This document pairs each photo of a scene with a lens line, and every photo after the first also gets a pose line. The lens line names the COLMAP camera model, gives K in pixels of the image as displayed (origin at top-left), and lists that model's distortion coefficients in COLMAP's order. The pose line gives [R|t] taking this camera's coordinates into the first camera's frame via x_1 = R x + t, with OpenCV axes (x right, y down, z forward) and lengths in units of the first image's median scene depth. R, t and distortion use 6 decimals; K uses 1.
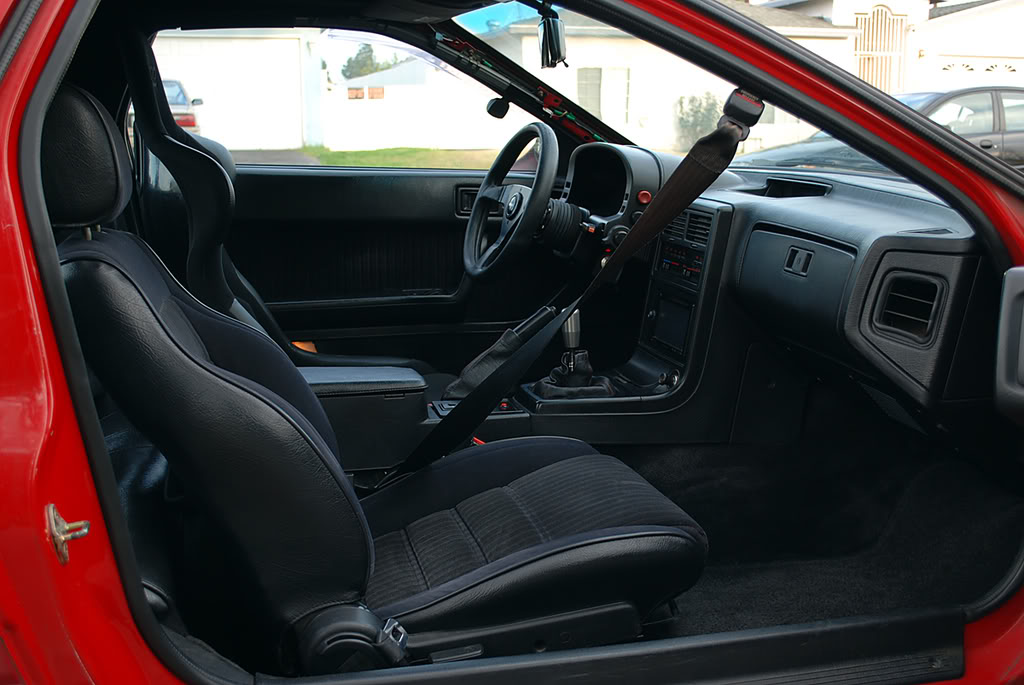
lens RADIAL K [[1241.4, 0, 512.0], [0, 1241.4, 342.5], [0, 0, 1]] dist [-0.012910, -0.006551]
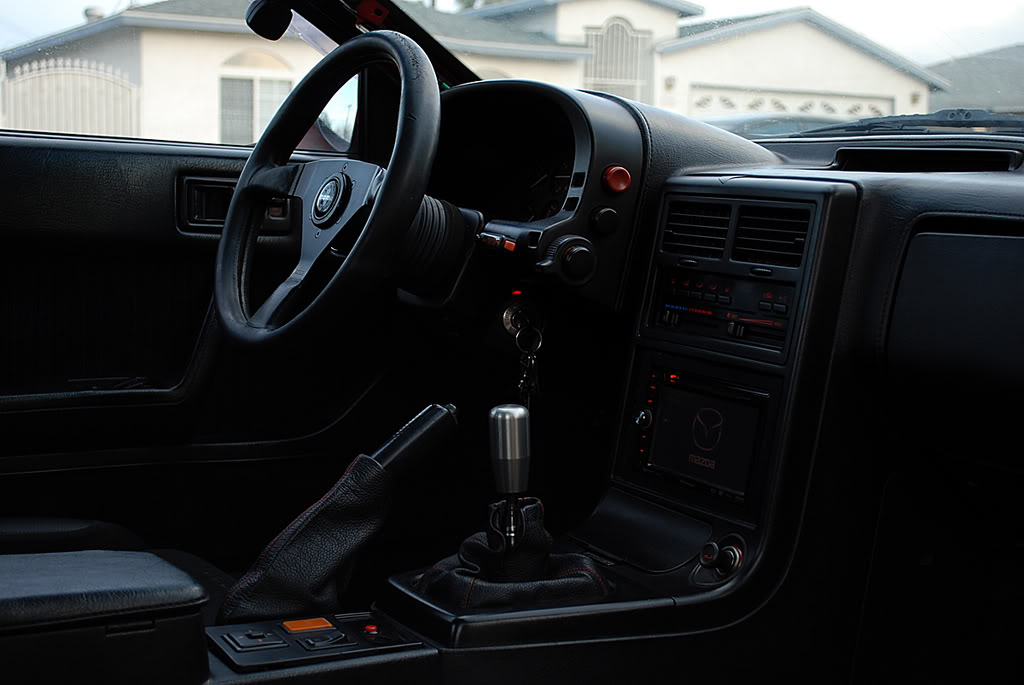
lens RADIAL K [[1559.0, 0, 512.0], [0, 1559.0, 342.5], [0, 0, 1]] dist [0.009830, -0.087535]
pose [[0.963962, -0.003688, 0.266013, -0.097924], [0.024158, 0.996986, -0.073718, -0.008247], [-0.264940, 0.077488, 0.961146, 0.421275]]
